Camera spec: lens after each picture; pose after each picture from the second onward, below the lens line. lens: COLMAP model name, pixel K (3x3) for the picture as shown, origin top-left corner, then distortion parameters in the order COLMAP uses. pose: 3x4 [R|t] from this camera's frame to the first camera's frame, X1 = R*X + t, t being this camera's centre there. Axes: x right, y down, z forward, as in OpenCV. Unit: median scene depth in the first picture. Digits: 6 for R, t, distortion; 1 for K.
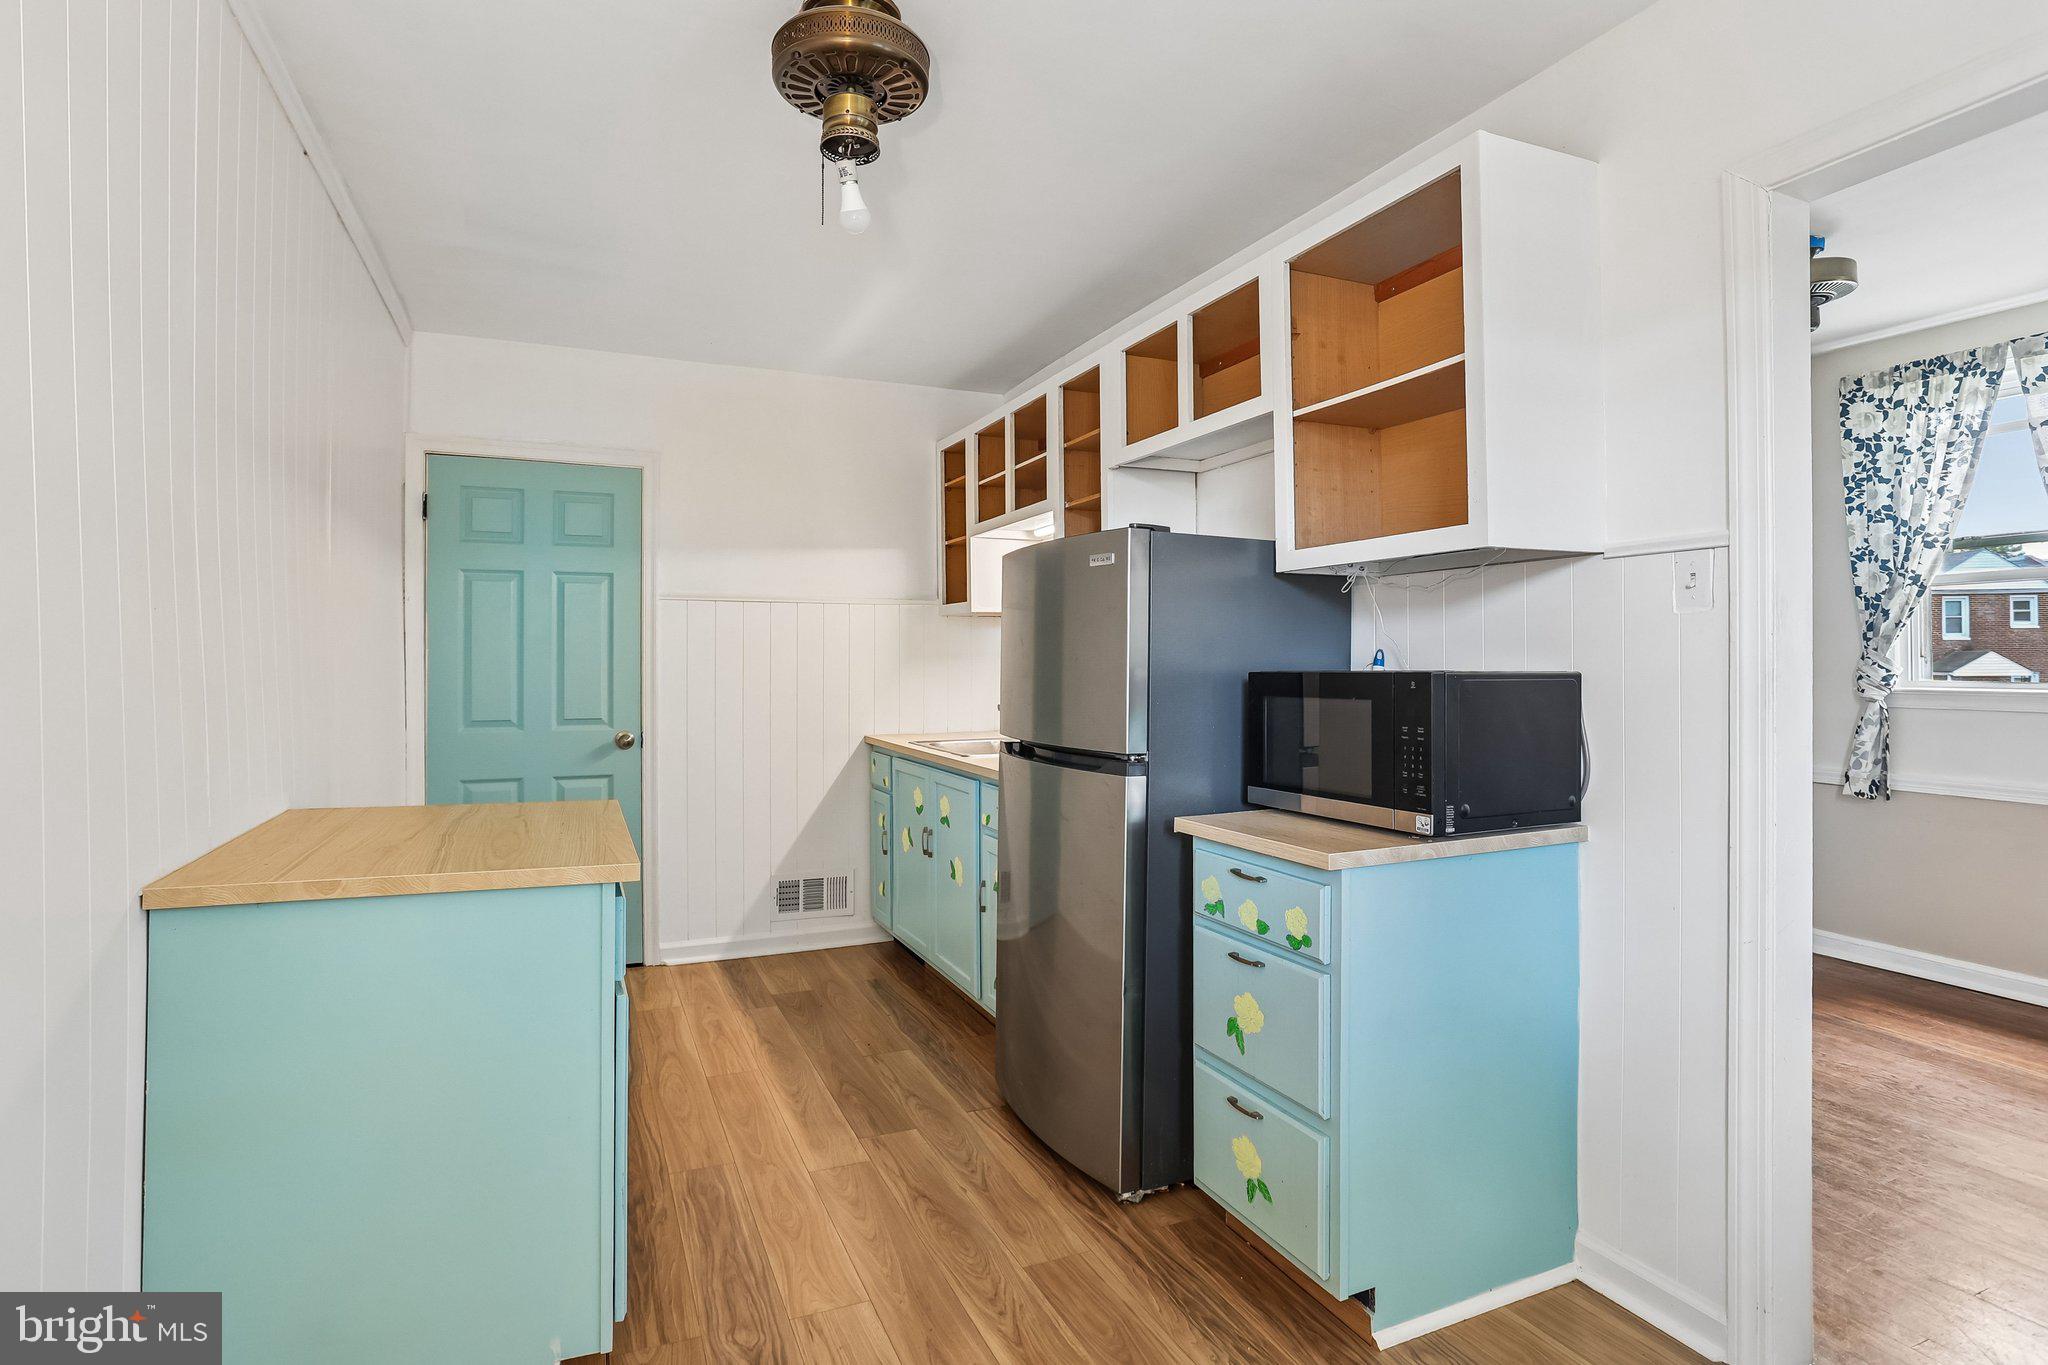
lens RADIAL K [[1017.7, 0, 998.1], [0, 1017.7, 658.9], [0, 0, 1]] dist [-0.001583, 0.001191]
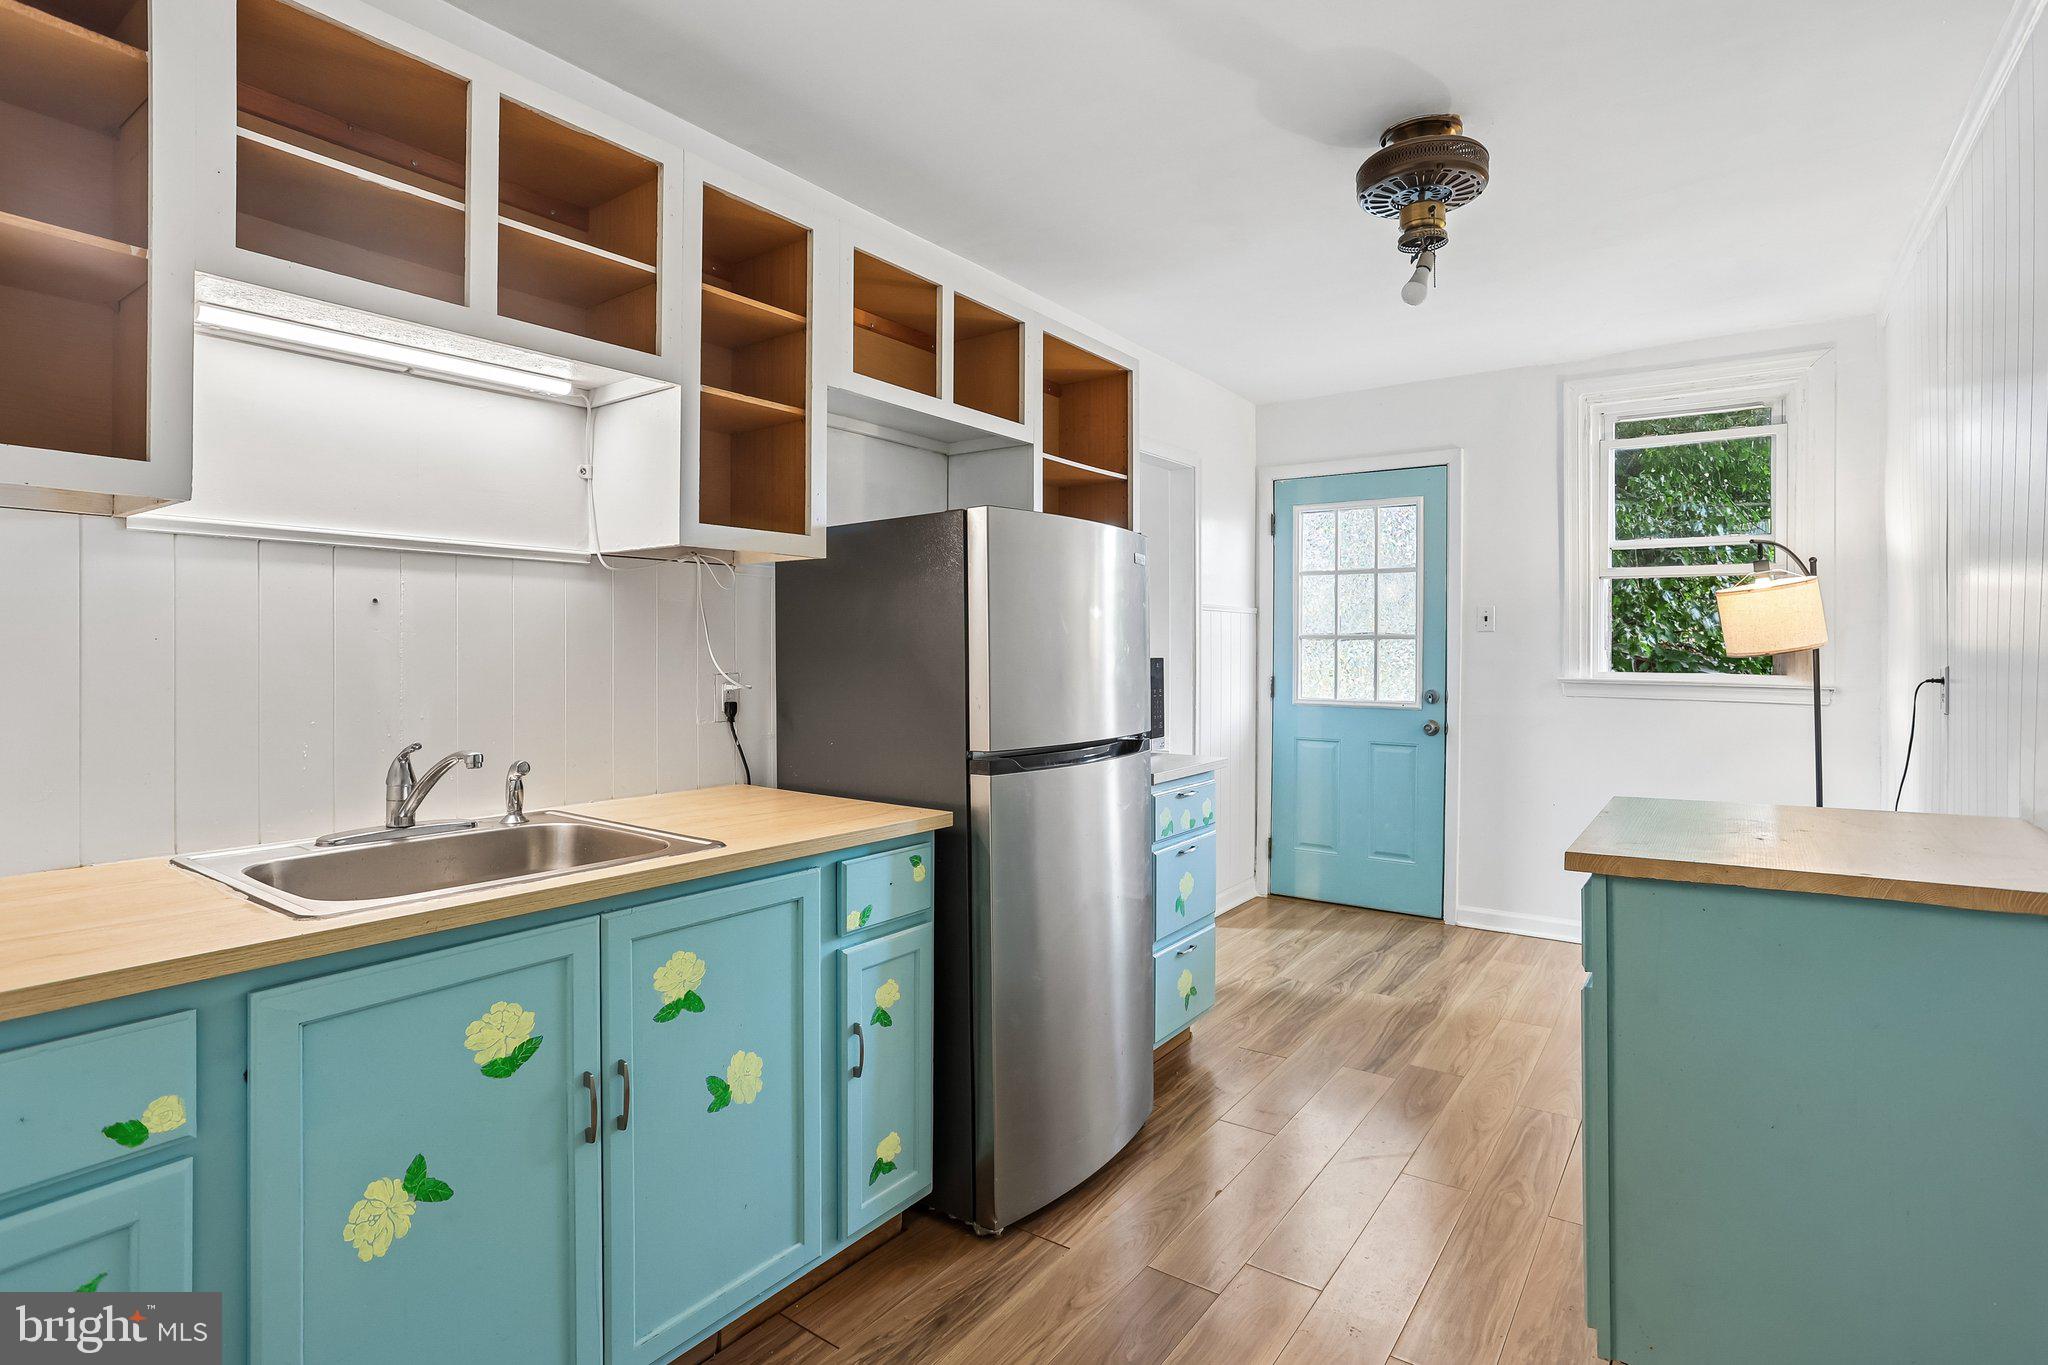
lens RADIAL K [[1014.2, 0, 1005.9], [0, 1014.2, 652.2], [0, 0, 1]] dist [-0.061840, 0.038243]
pose [[-0.505479, 0.009501, 0.862787, -1.406824], [0.002836, 0.999952, -0.009350, 0.026673], [-0.862834, -0.002280, -0.505482, 3.077908]]
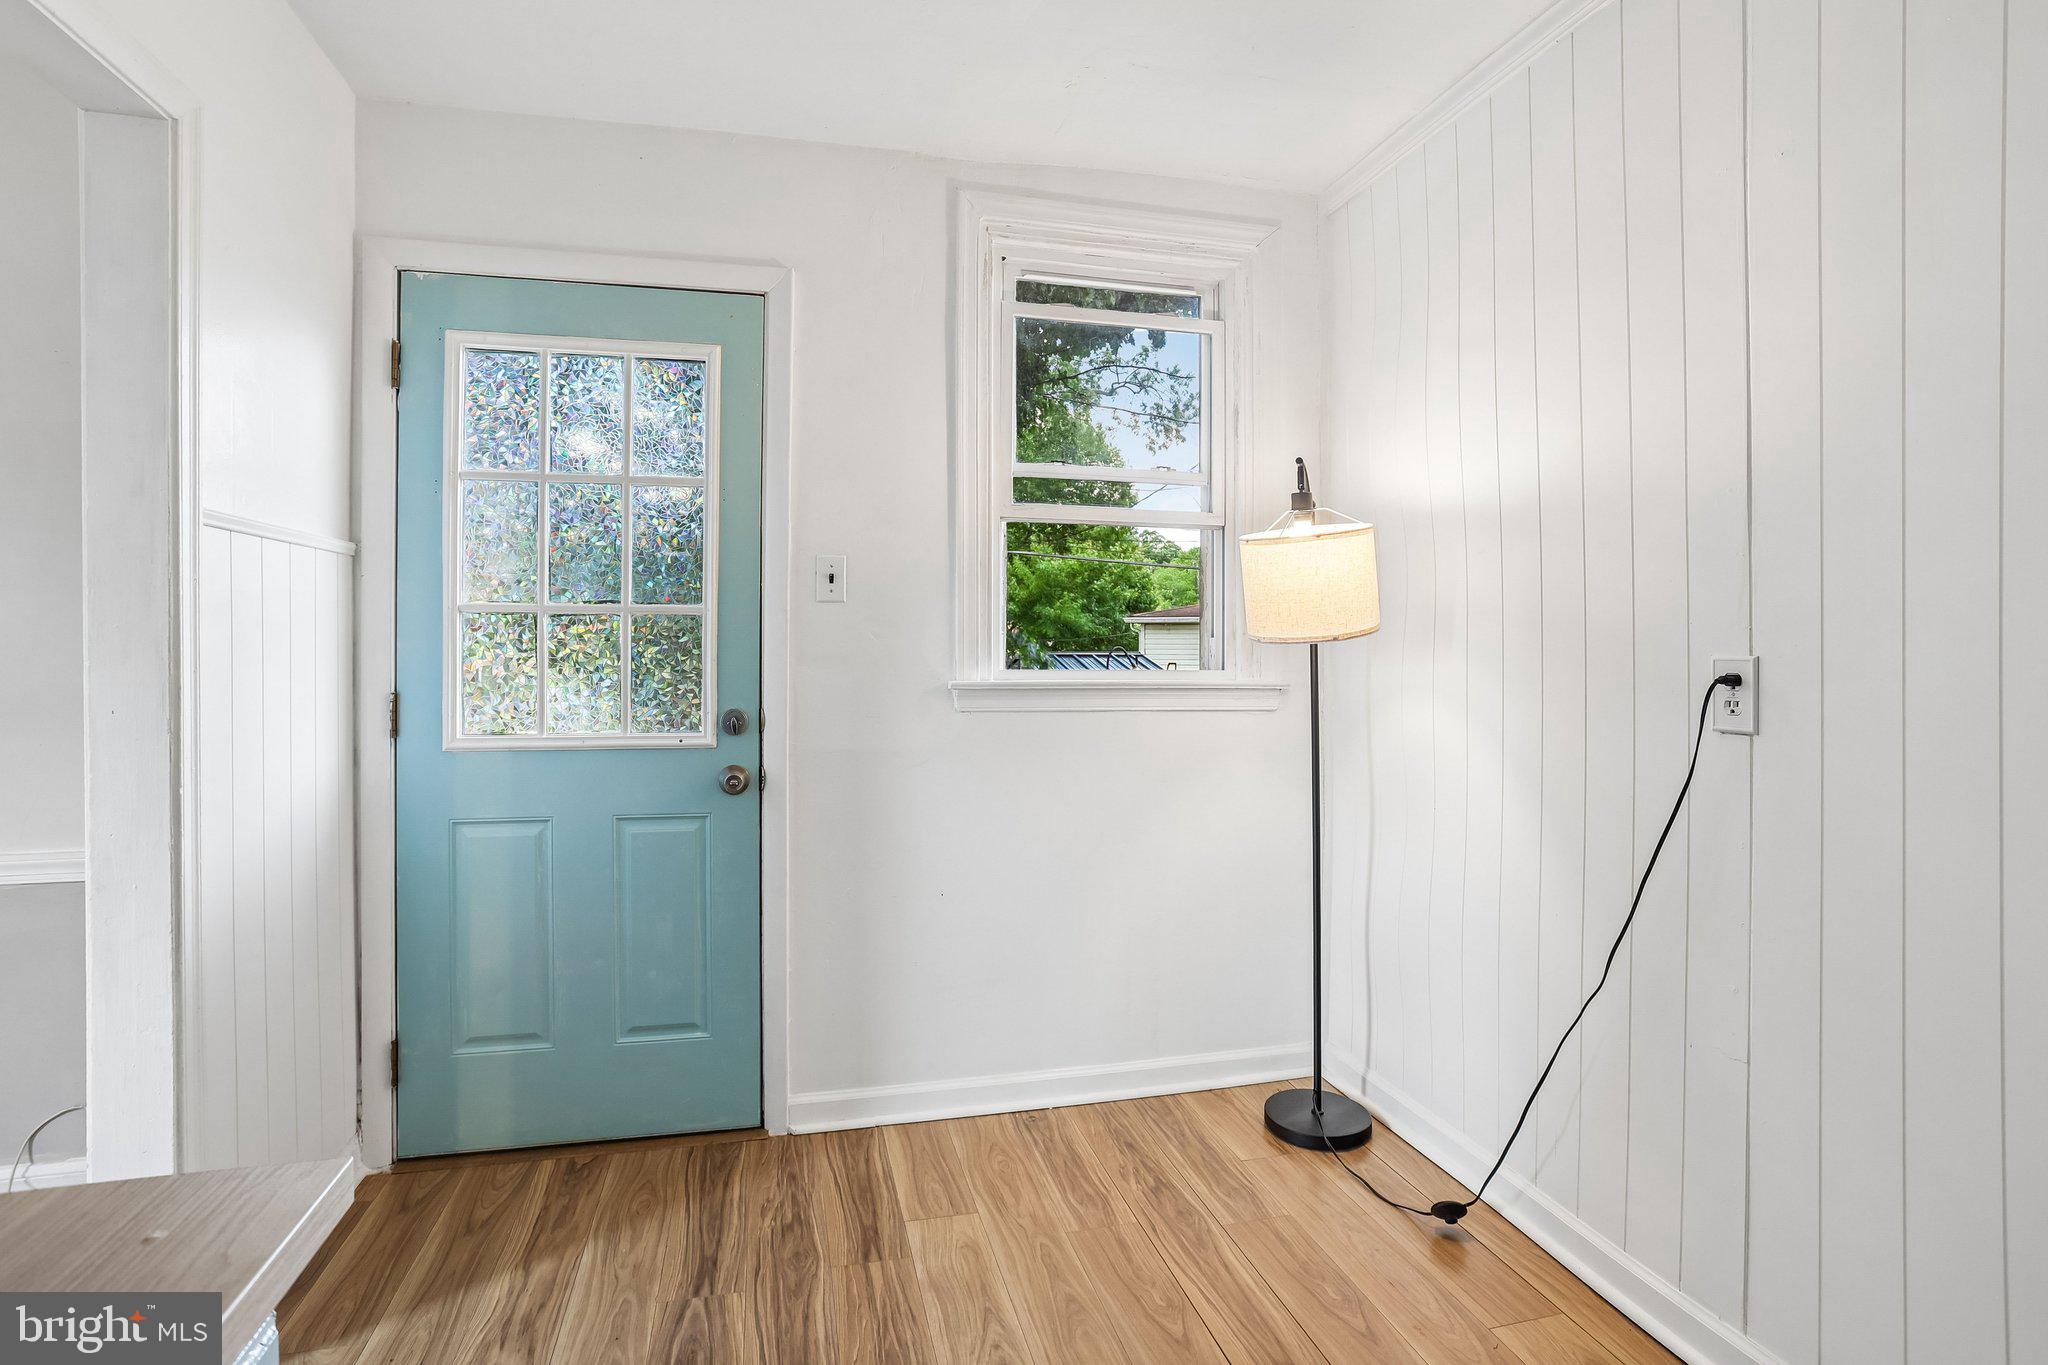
lens RADIAL K [[1014.2, 0, 1005.9], [0, 1014.2, 652.2], [0, 0, 1]] dist [-0.061840, 0.038243]
pose [[-0.985822, 0.010916, 0.167439, -0.431658], [0.011519, 0.999930, 0.002631, 0.024503], [-0.167399, 0.004523, -0.985879, 2.222991]]
